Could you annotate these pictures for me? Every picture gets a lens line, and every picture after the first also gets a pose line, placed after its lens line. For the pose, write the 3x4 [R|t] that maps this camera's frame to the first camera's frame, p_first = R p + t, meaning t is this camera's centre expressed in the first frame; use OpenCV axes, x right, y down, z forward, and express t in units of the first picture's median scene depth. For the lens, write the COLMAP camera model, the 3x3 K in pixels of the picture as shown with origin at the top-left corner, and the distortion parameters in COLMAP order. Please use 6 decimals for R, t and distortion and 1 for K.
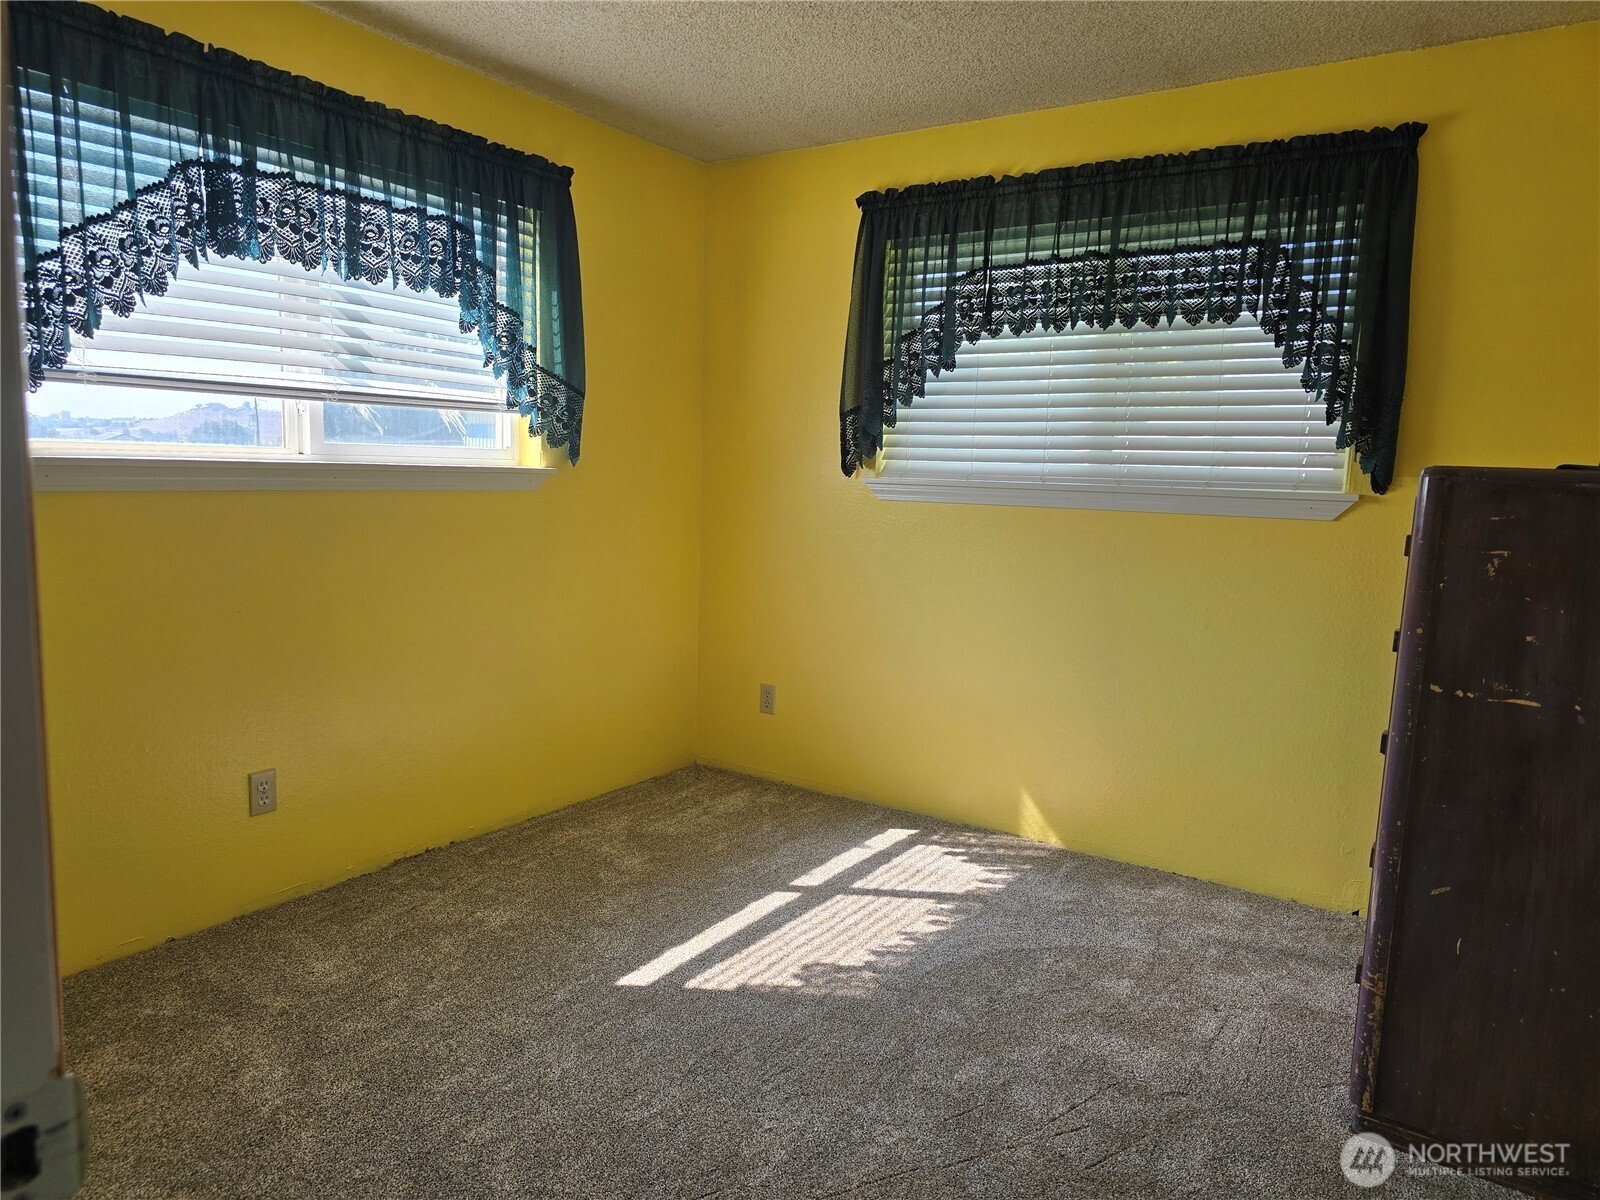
lens RADIAL K [[1108.1, 0, 800.0], [0, 1108.1, 600.0], [0, 0, 1]] dist [0.230129, -0.246329]
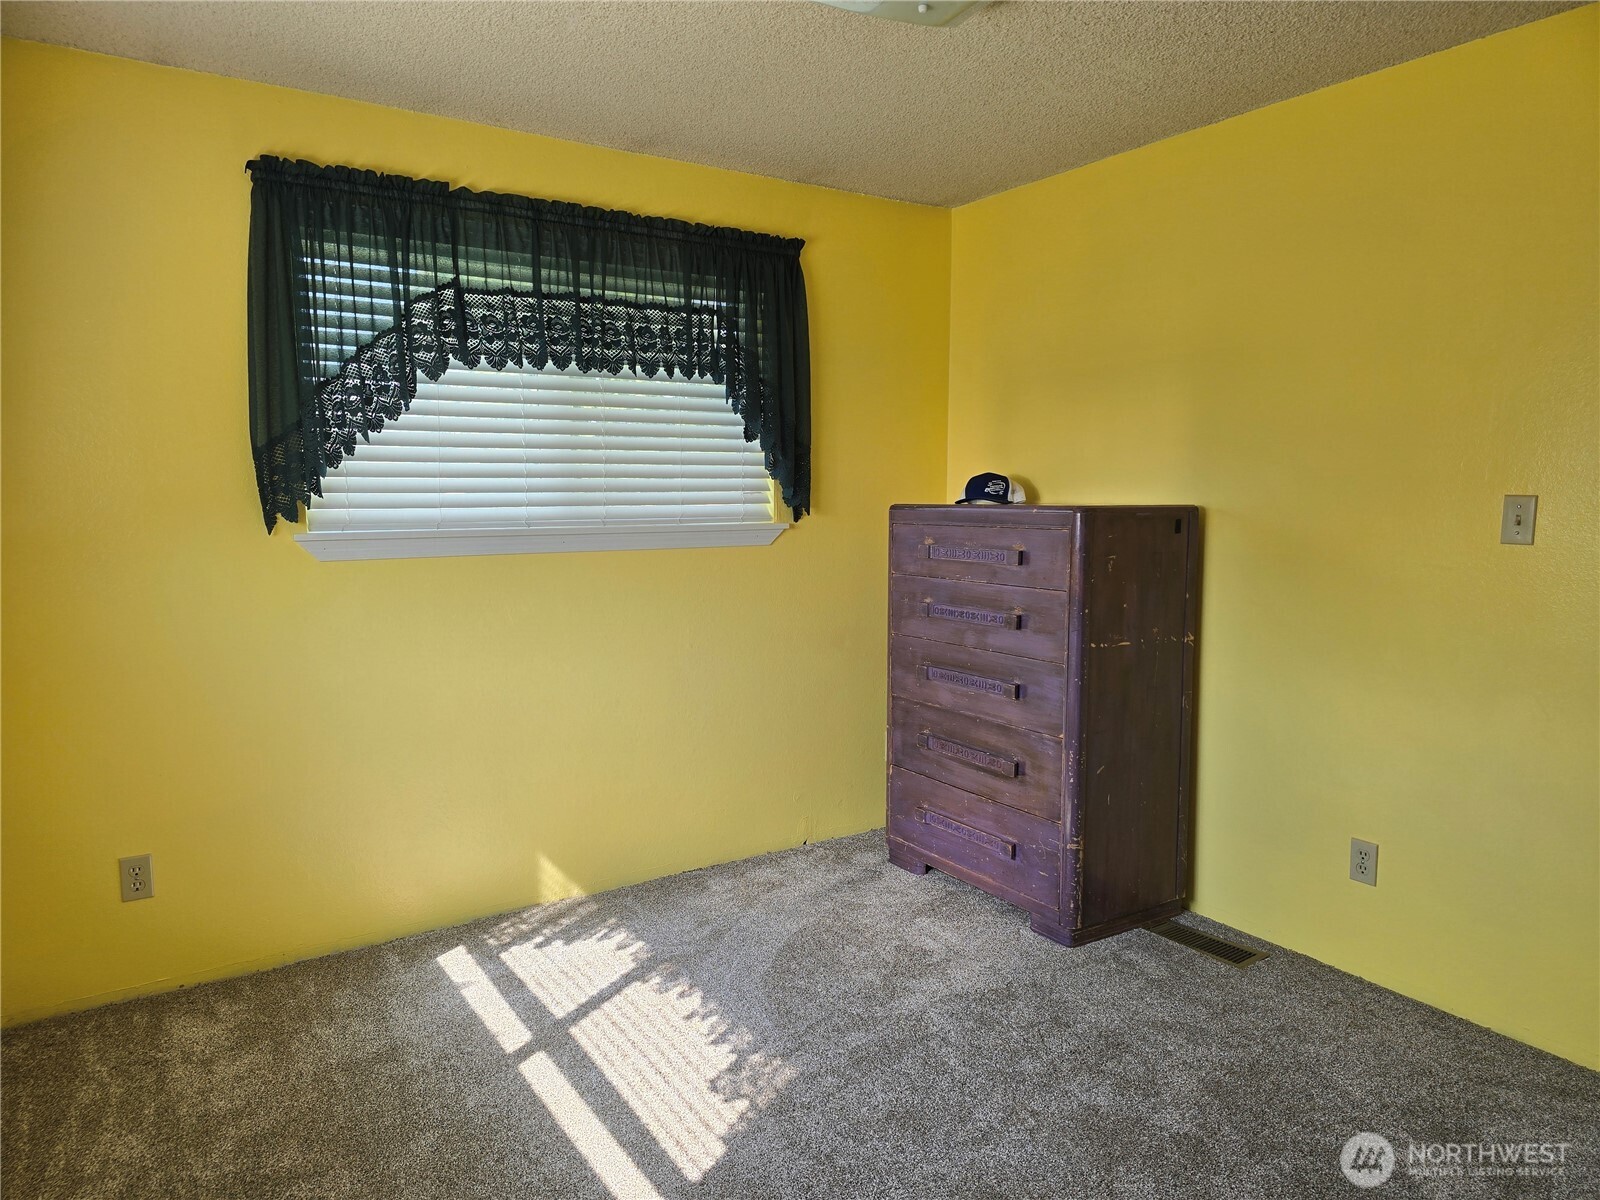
lens RADIAL K [[1072.2, 0, 798.9], [0, 1072.2, 647.7], [0, 0, 1]] dist [0.033224, -0.000084]
pose [[0.400949, -0.168911, 0.900394, -0.542122], [0.139811, 0.982624, 0.122079, -0.089215], [-0.905369, 0.076937, 0.417598, 0.451394]]
